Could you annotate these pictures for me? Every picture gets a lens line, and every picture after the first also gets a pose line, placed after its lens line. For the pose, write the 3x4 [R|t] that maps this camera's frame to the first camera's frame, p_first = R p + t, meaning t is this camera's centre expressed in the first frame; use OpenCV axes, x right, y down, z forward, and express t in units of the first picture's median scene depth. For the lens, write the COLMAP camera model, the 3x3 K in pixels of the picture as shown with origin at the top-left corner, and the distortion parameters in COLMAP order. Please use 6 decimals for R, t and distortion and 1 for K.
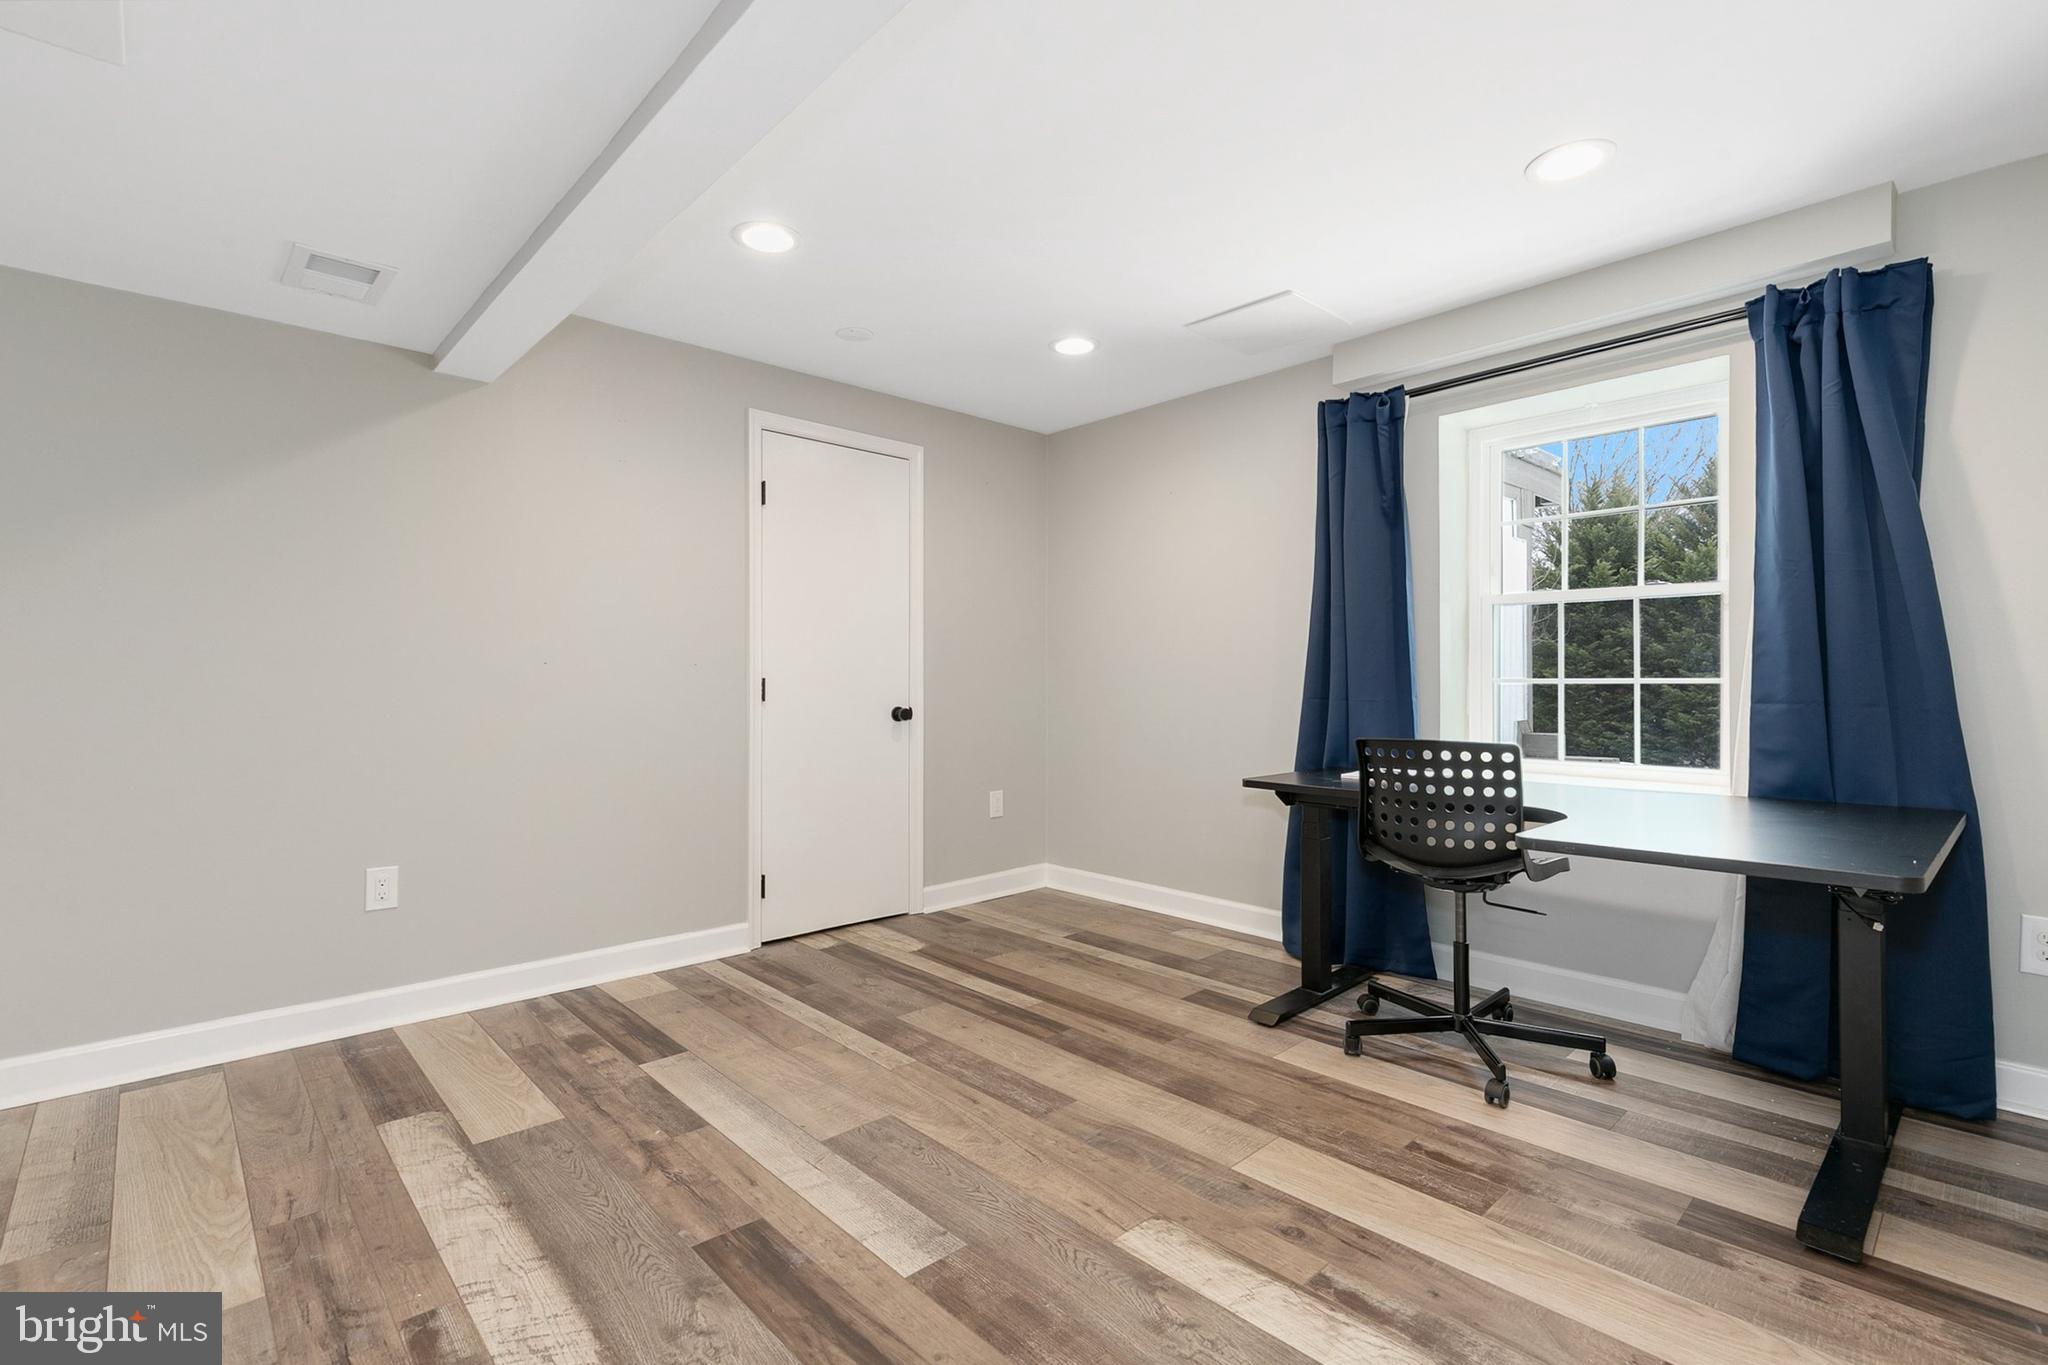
lens RADIAL K [[931.9, 0, 1012.6], [0, 931.9, 685.0], [0, 0, 1]] dist [0.009755, -0.002372]
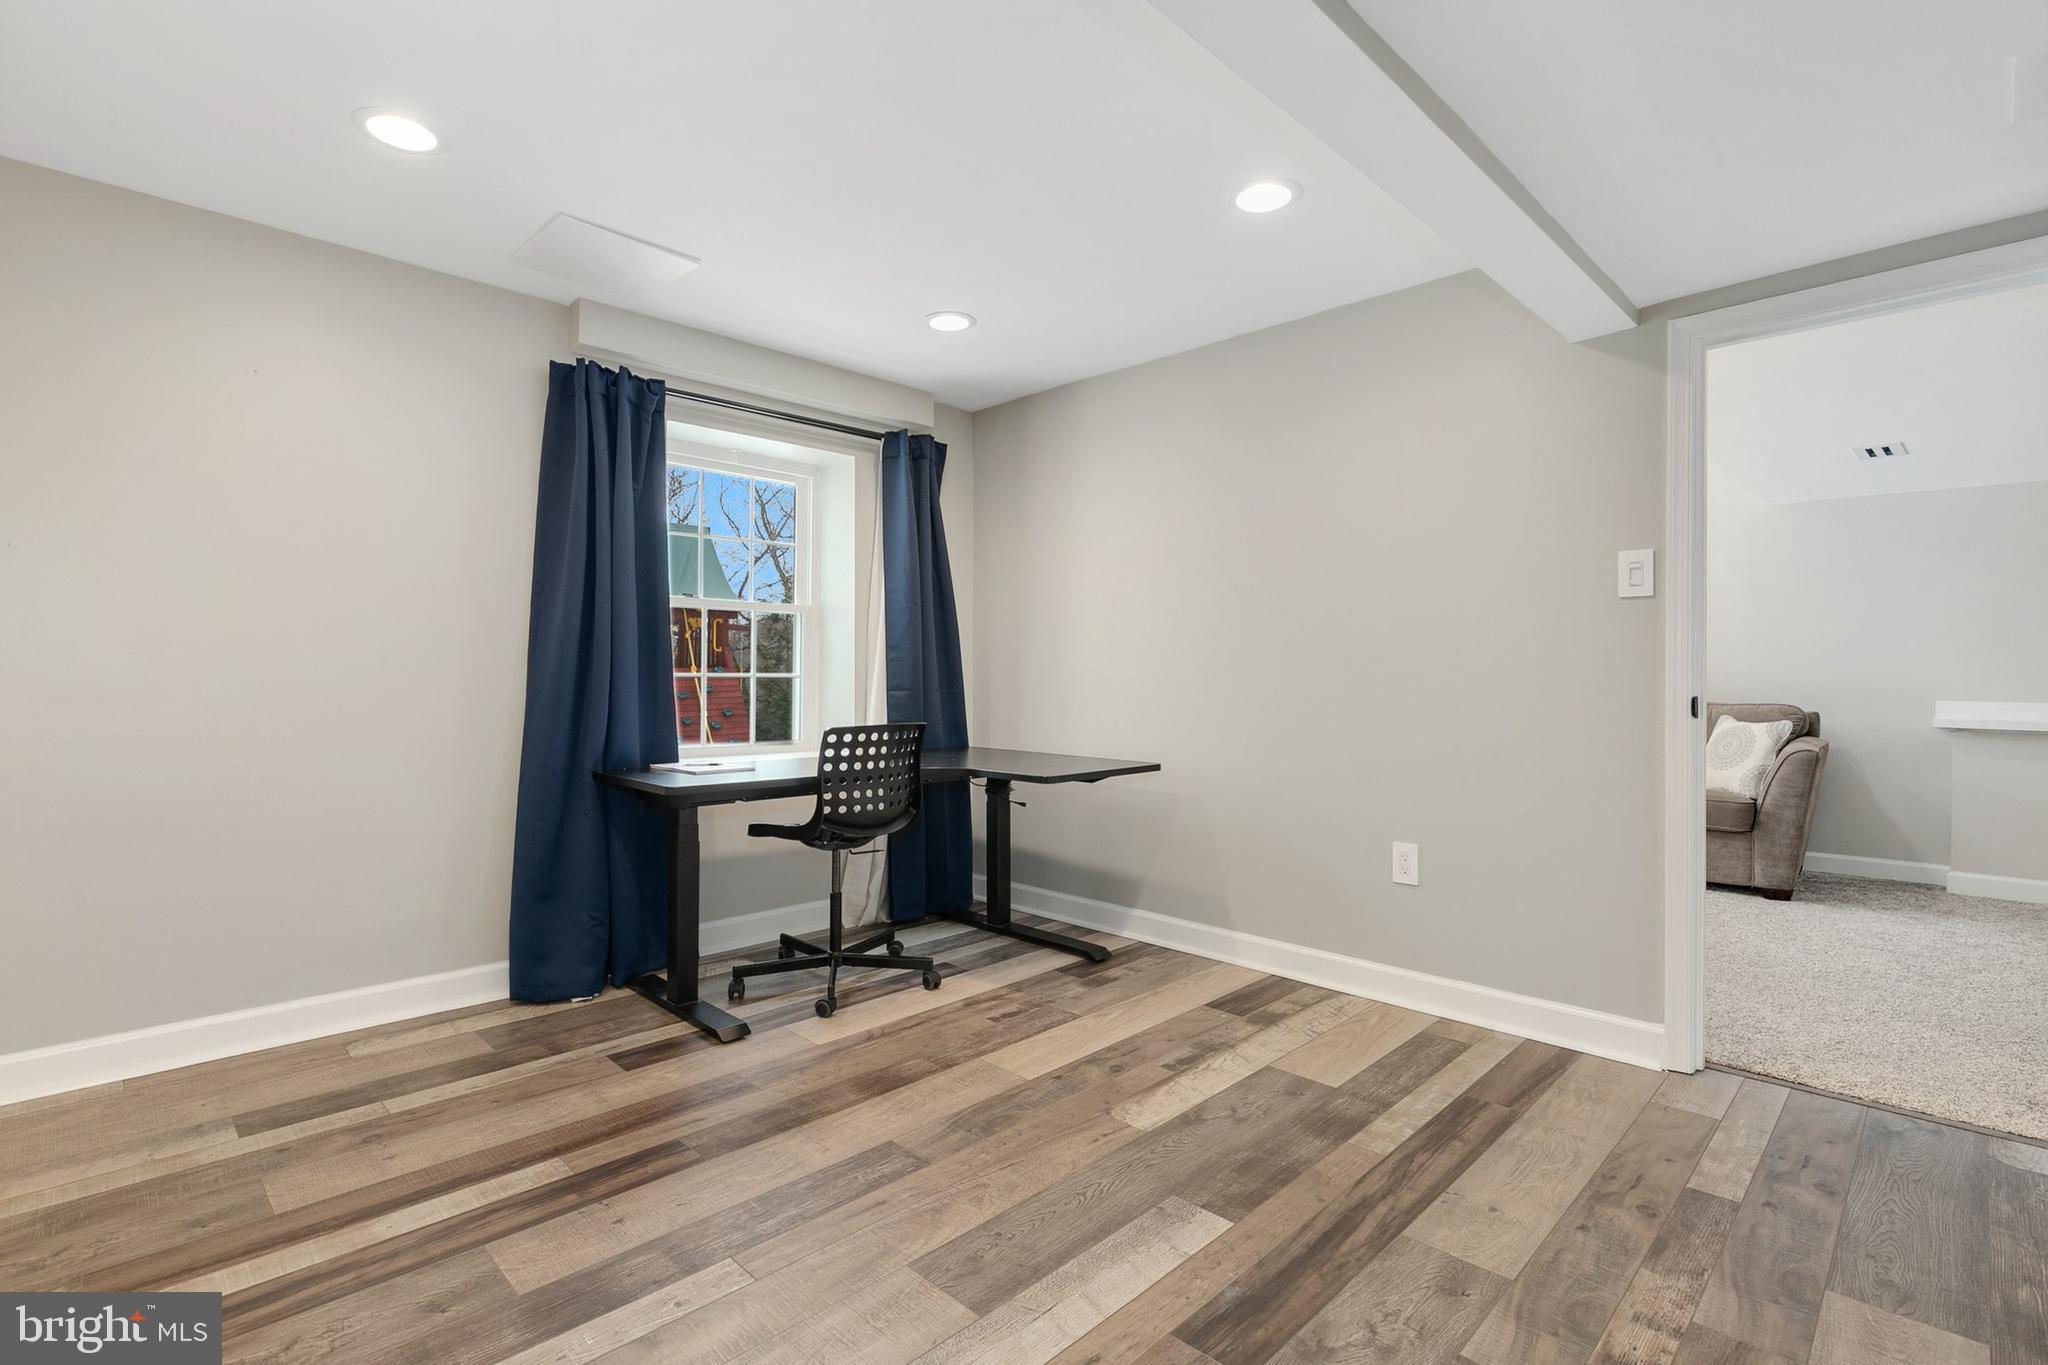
lens RADIAL K [[964.0, 0, 1011.7], [0, 964.0, 673.8], [0, 0, 1]] dist [-0.000693, -0.000494]
pose [[-0.037587, 0.003954, 0.999286, -0.814256], [0.001233, 0.999992, -0.003910, -0.001969], [-0.999293, 0.001085, -0.037592, 0.861211]]
